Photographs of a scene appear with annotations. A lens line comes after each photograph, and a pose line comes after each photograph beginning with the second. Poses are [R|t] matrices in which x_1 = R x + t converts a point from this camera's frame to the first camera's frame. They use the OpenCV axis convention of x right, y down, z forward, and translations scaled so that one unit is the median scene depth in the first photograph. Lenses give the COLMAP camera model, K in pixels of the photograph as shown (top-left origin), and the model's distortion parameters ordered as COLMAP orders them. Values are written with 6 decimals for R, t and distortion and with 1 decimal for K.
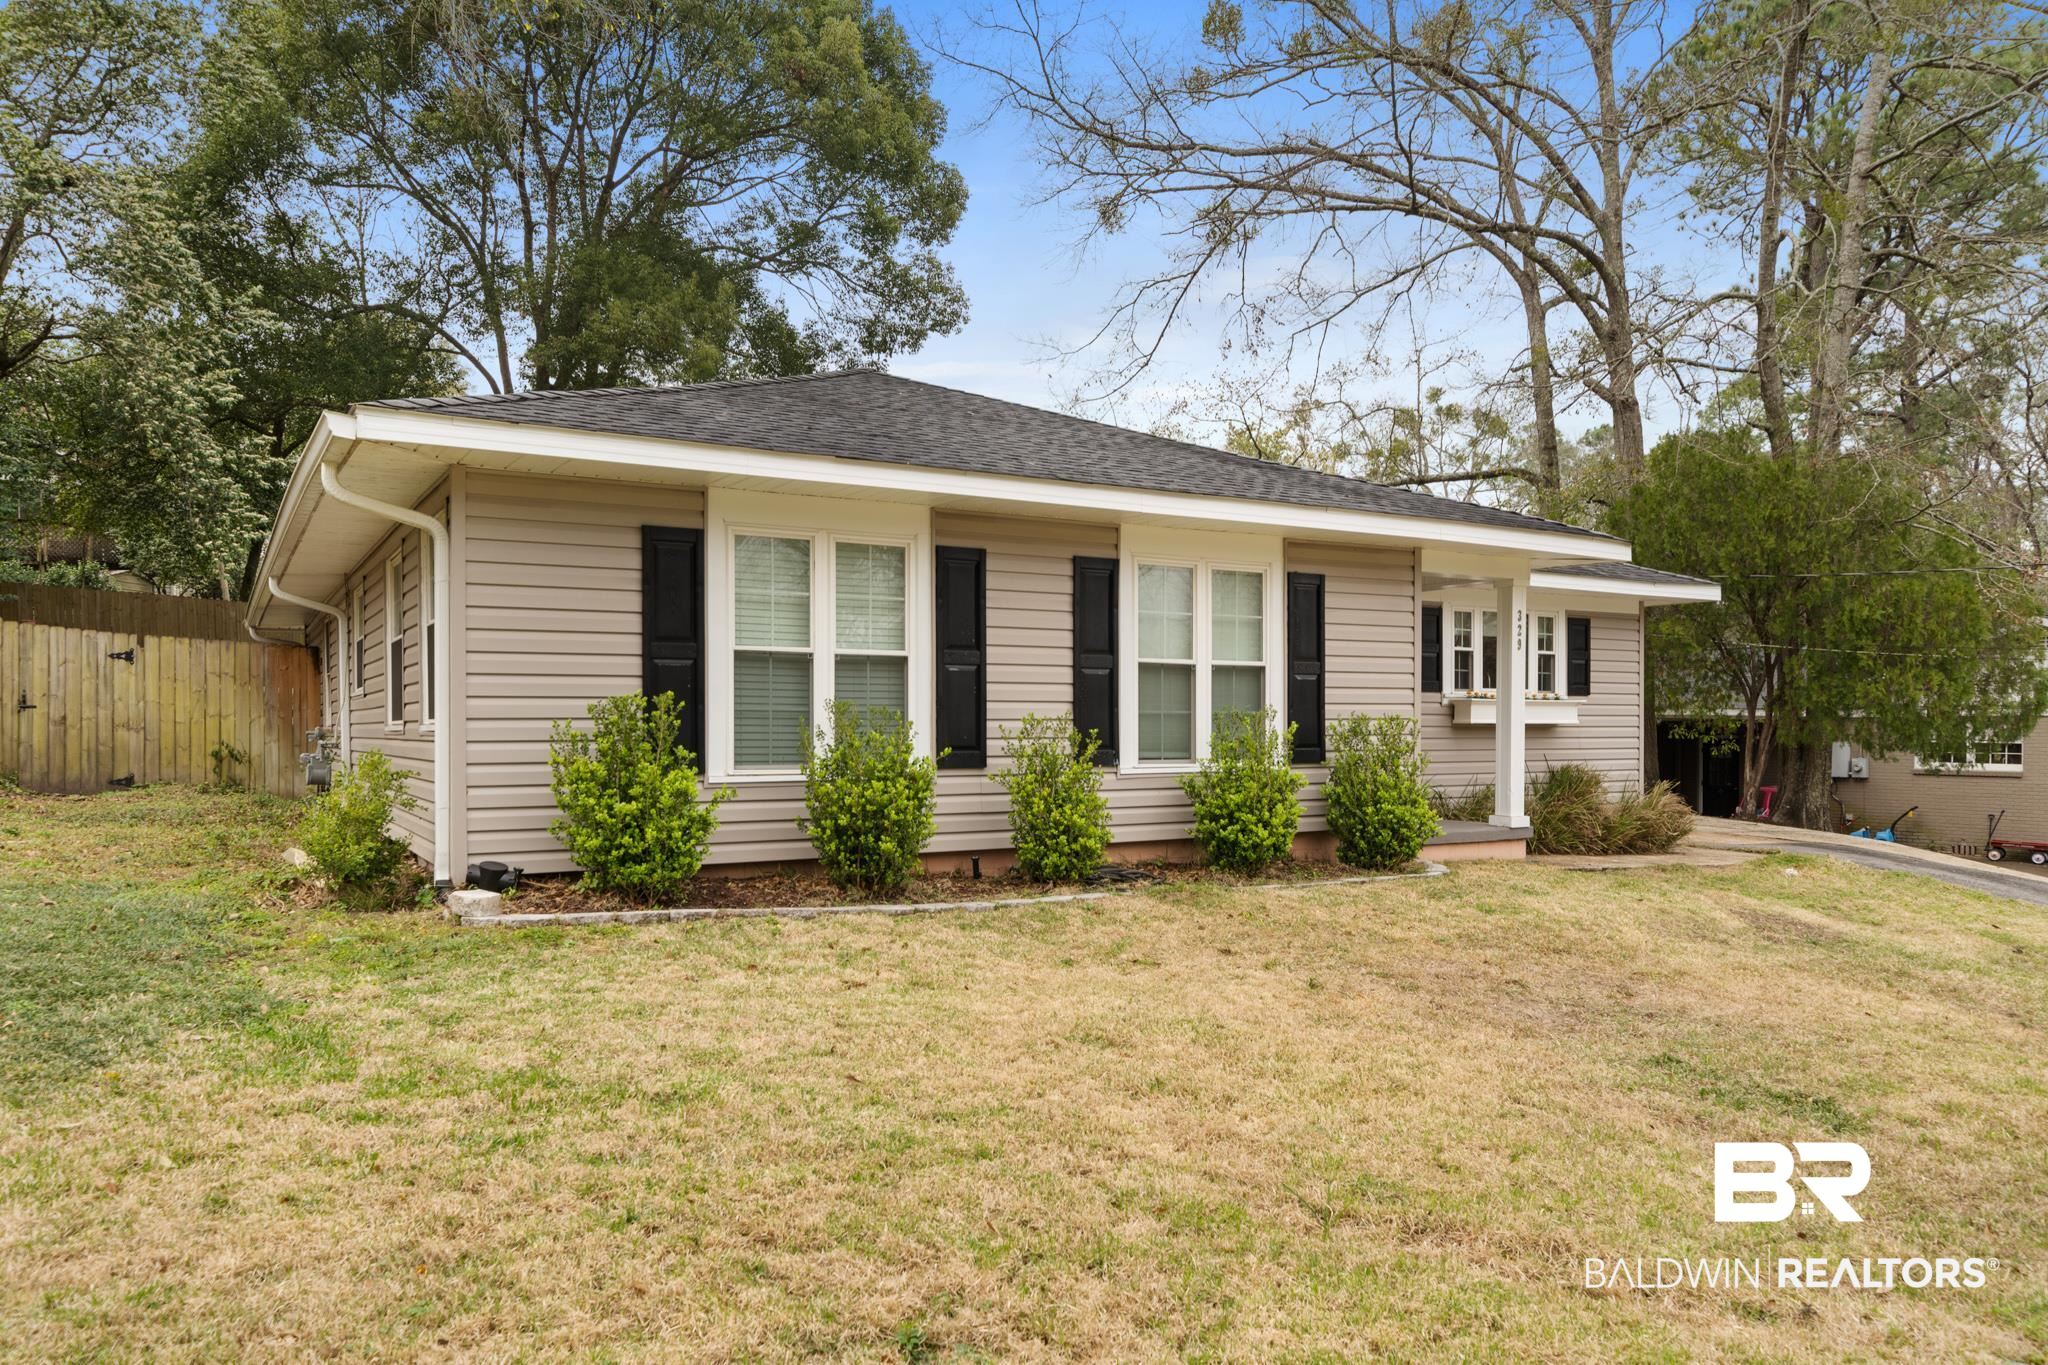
lens RADIAL K [[1391.6, 0, 1023.6], [0, 1391.6, 722.3], [0, 0, 1]] dist [0.001062, -0.000131]
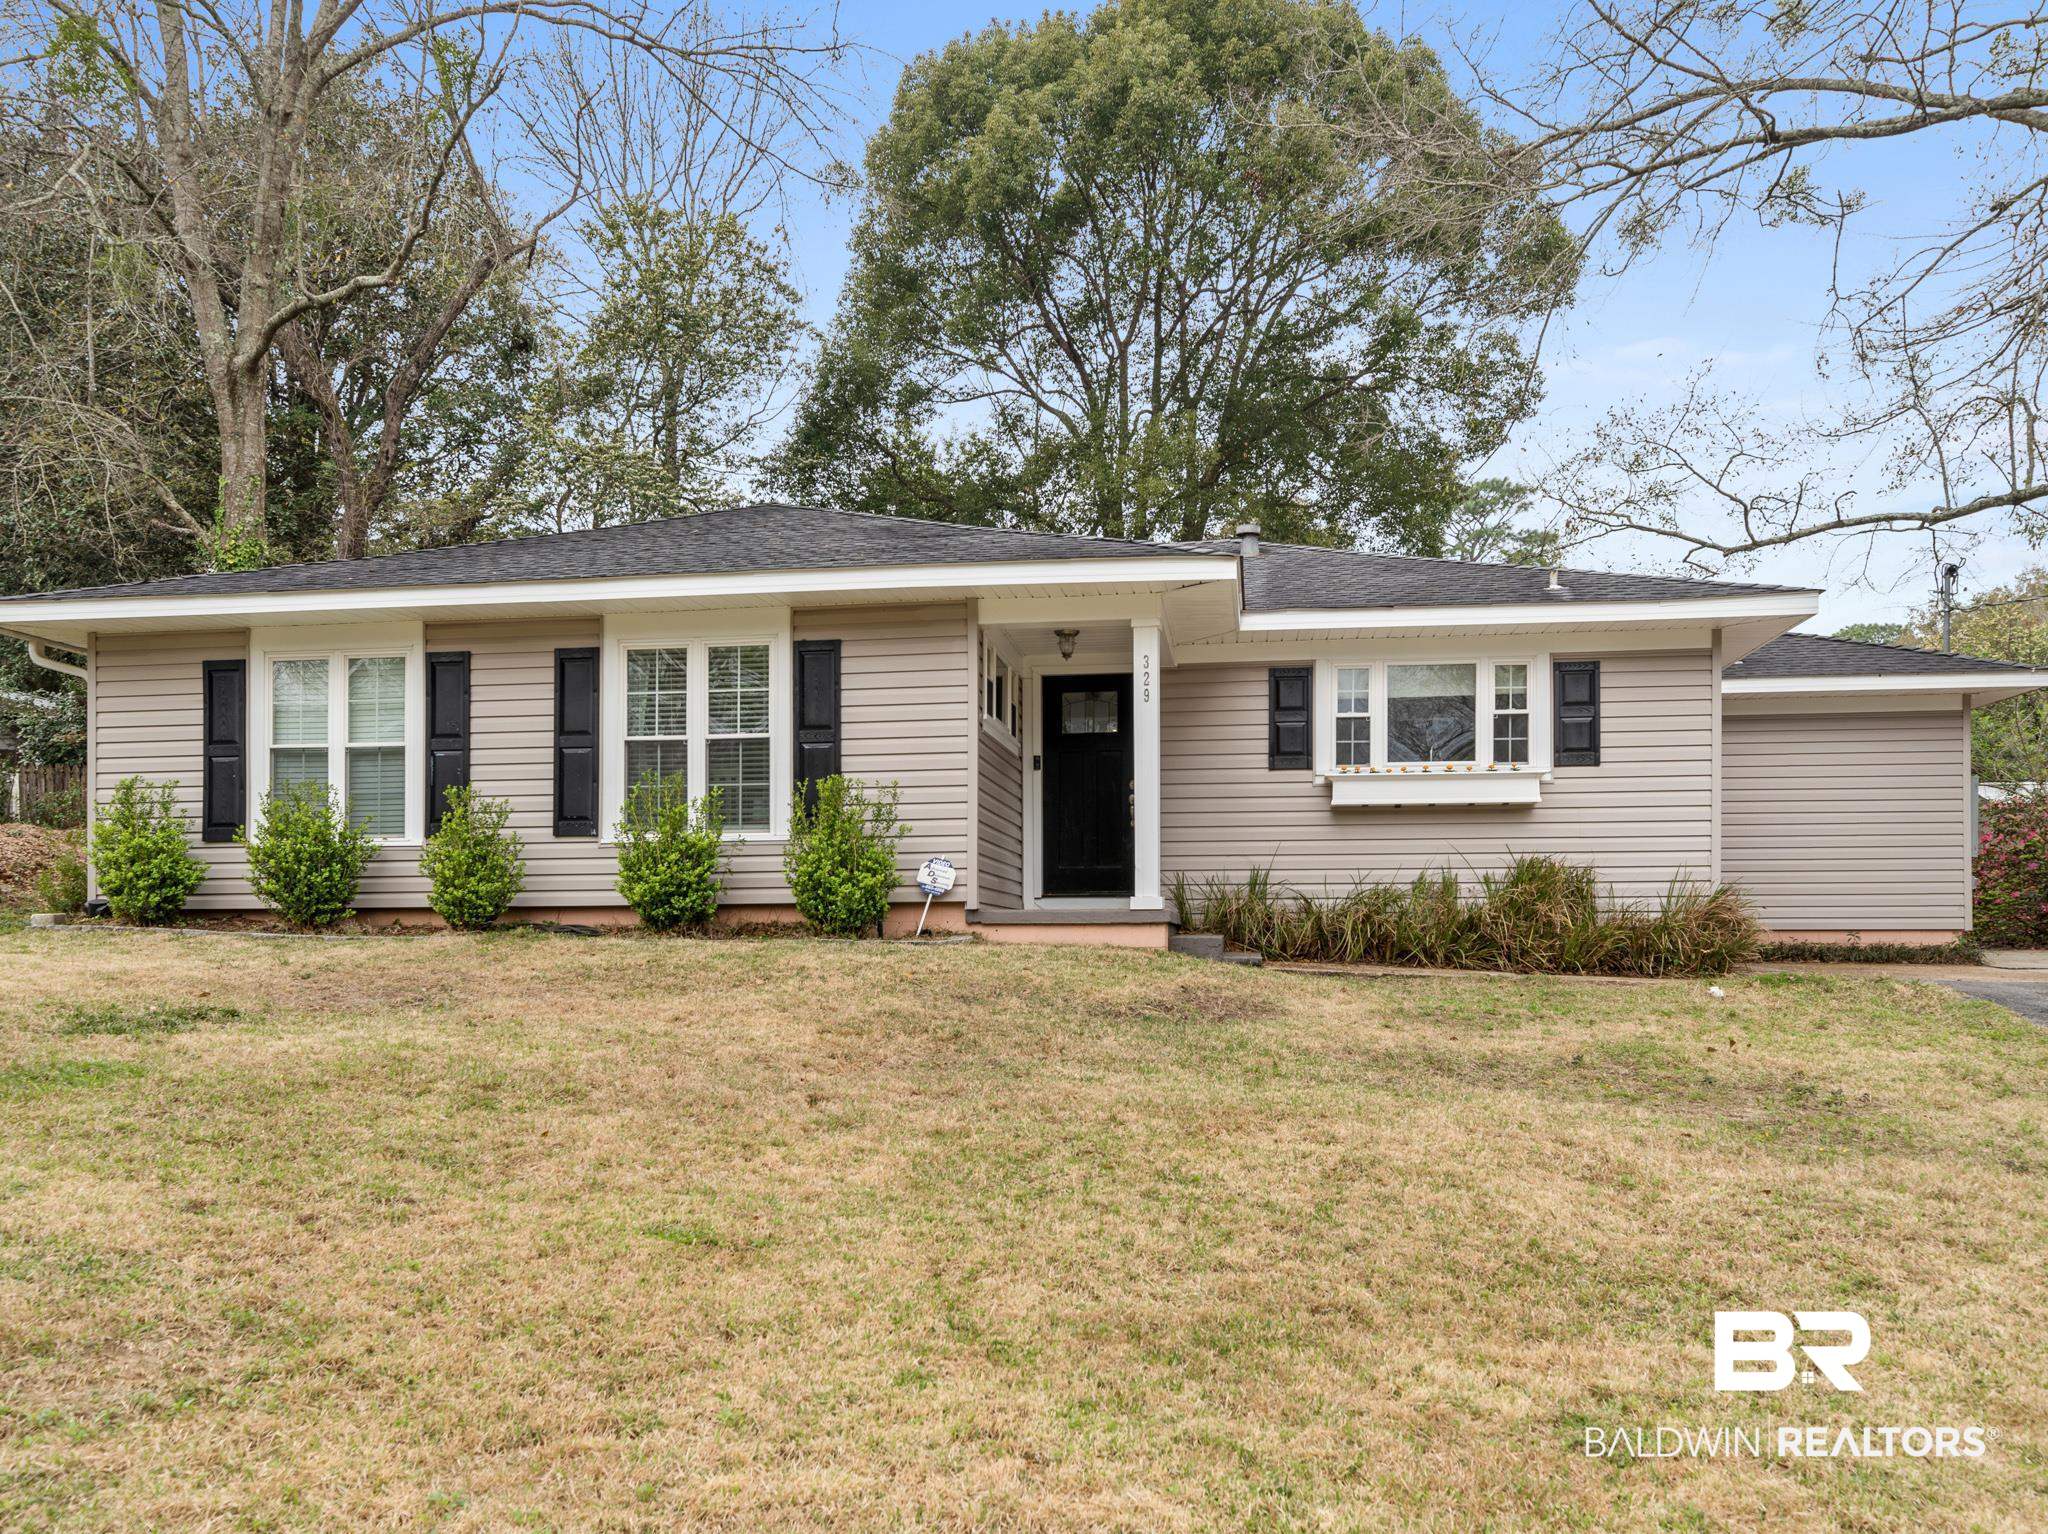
lens RADIAL K [[1598.9, 0, 1024.1], [0, 1598.9, 938.6], [0, 0, 1]] dist [0.002049, -0.003822]
pose [[0.773873, -0.004804, -0.633323, 1.138243], [0.004052, 0.999988, -0.002634, 0.118264], [0.633328, -0.000528, 0.773883, 0.244060]]
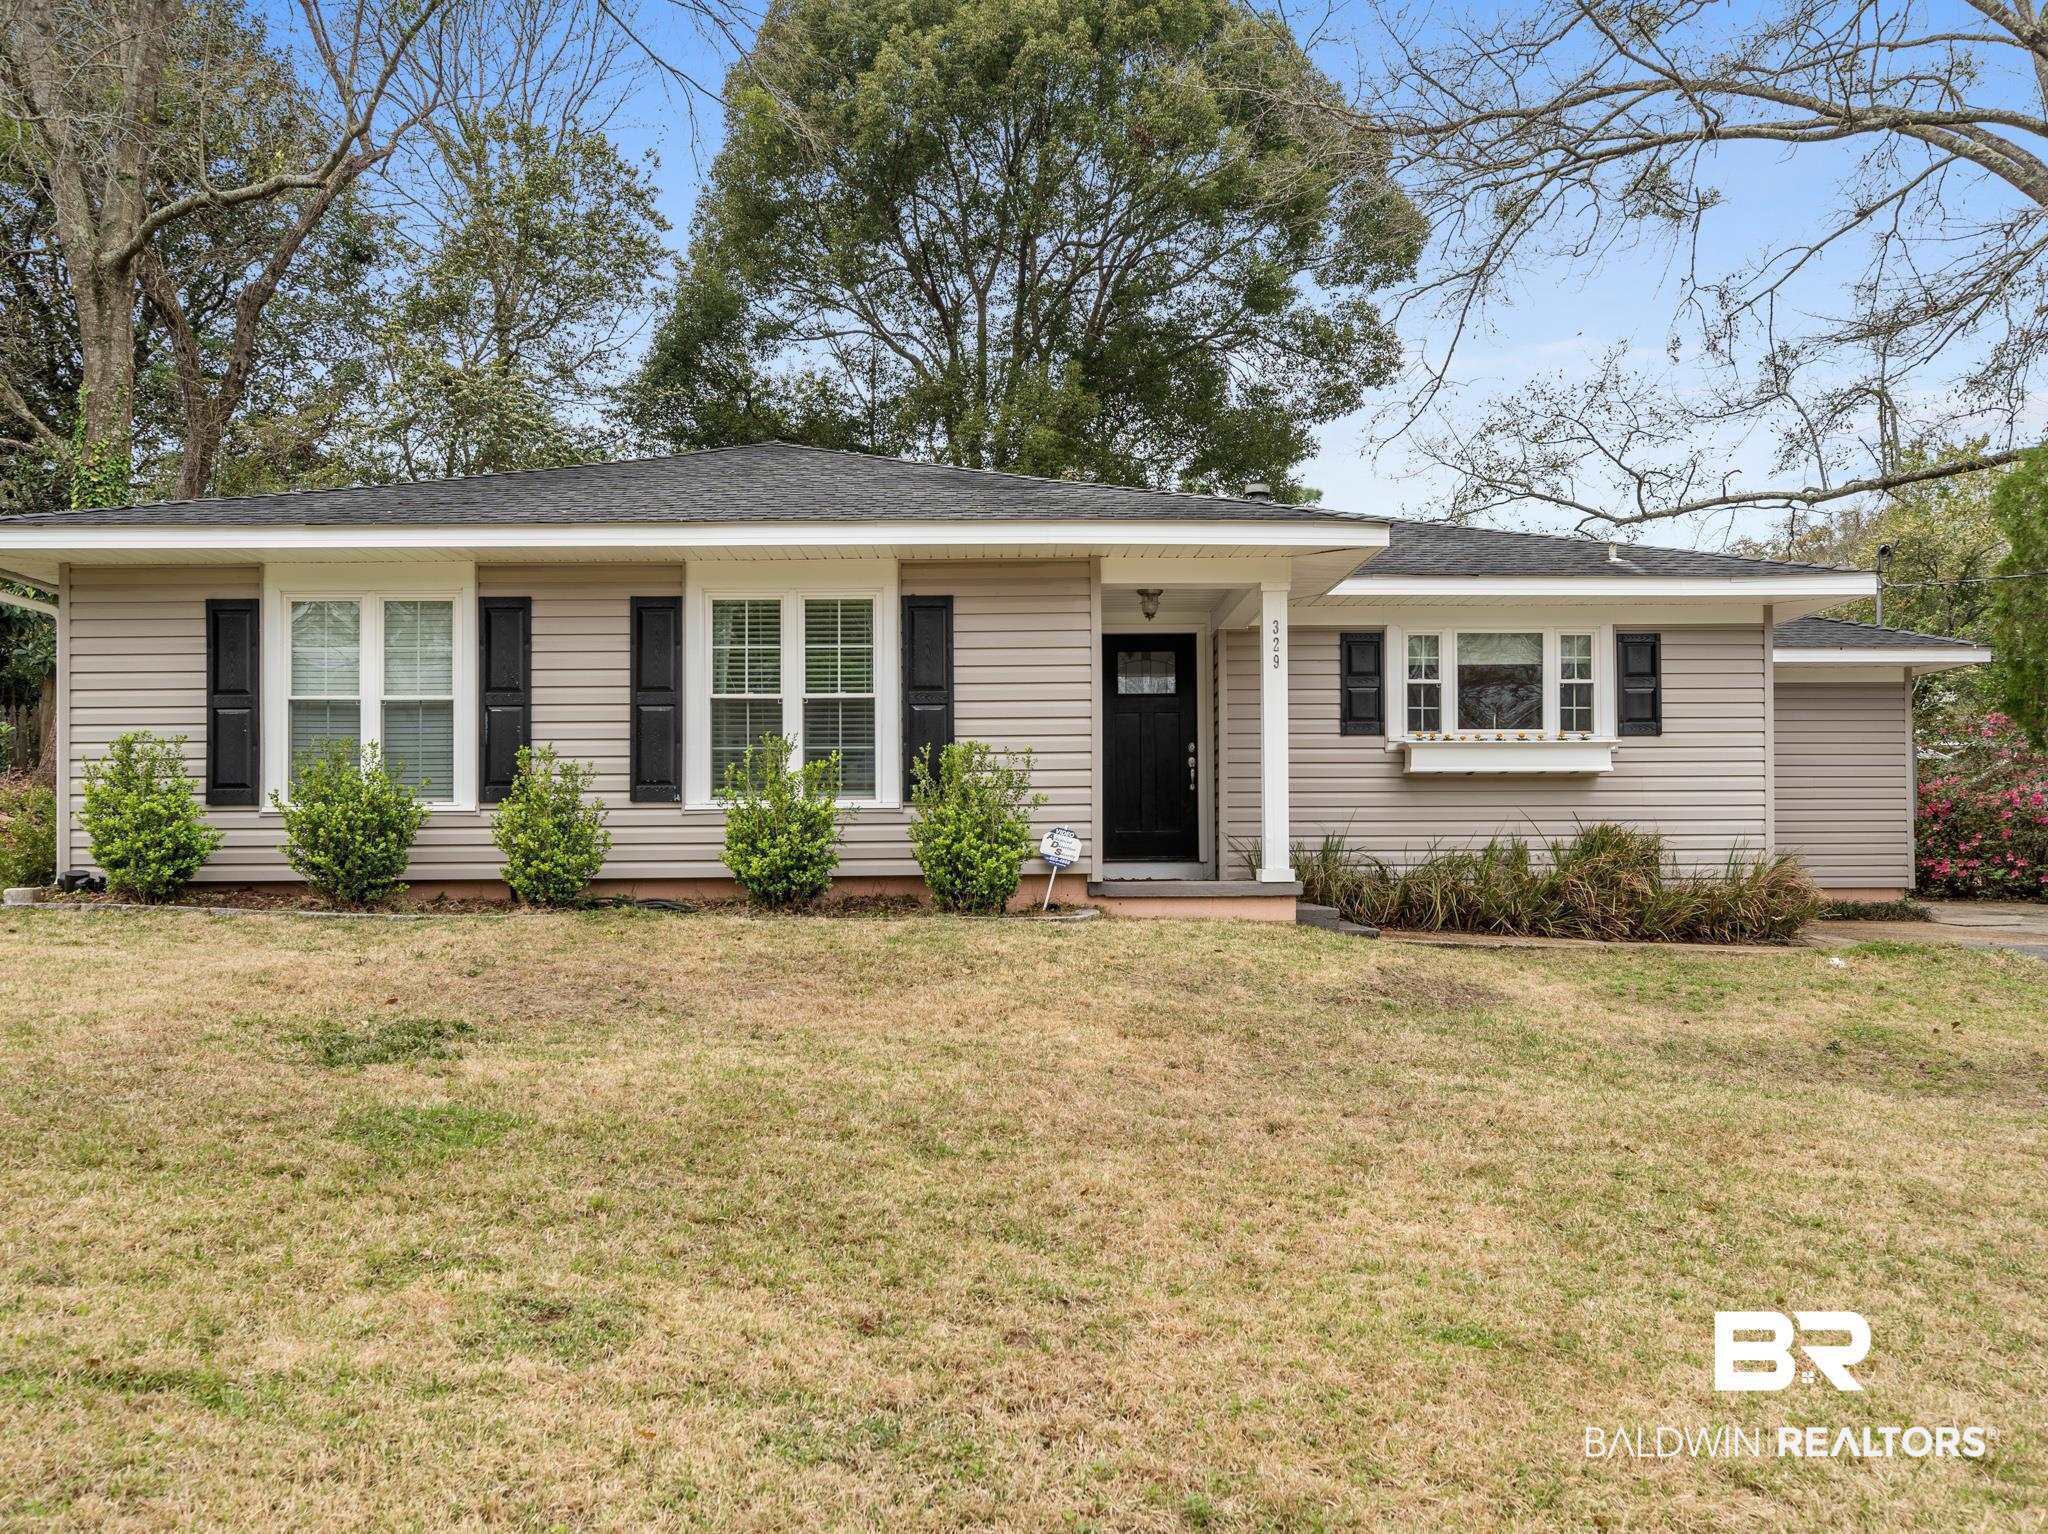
lens RADIAL K [[1575.9, 0, 1024.0], [0, 1575.9, 854.3], [0, 0, 1]] dist [0.000598, 0.000707]
pose [[0.864672, -0.012613, -0.502178, 0.863529], [0.006721, 0.999886, -0.013541, 0.087365], [0.502292, 0.008333, 0.864658, 0.144937]]
